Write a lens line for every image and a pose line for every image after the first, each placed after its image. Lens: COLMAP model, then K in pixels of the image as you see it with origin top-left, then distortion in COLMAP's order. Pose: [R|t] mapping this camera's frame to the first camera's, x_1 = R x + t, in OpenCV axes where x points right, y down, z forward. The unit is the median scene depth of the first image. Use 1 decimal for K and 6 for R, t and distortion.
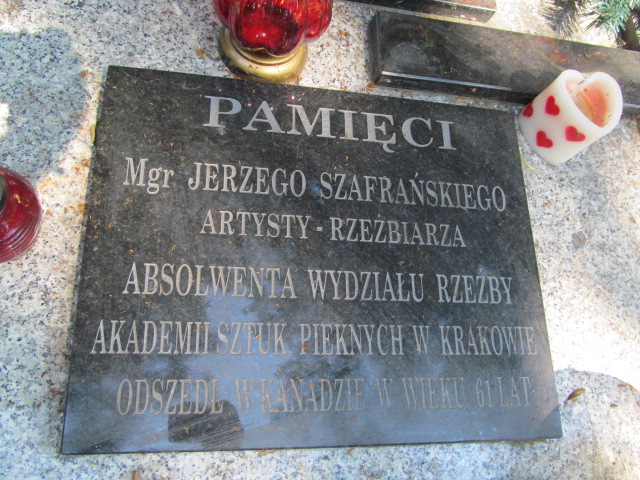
lens RADIAL K [[524.1, 0, 320.0], [0, 524.1, 240.0], [0, 0, 1]] dist [-0.032638, 0.007717]
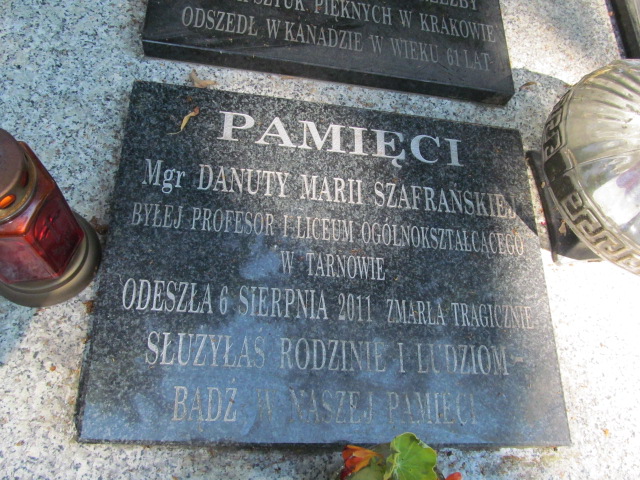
lens RADIAL K [[531.6, 0, 314.2], [0, 531.6, 240.8], [0, 0, 1]] dist [-0.031287, 0.011844]
pose [[0.999370, 0.022934, -0.027075, 0.009766], [-0.025014, 0.996550, -0.079135, 0.754100], [0.025167, 0.079762, 0.996496, -0.259773]]
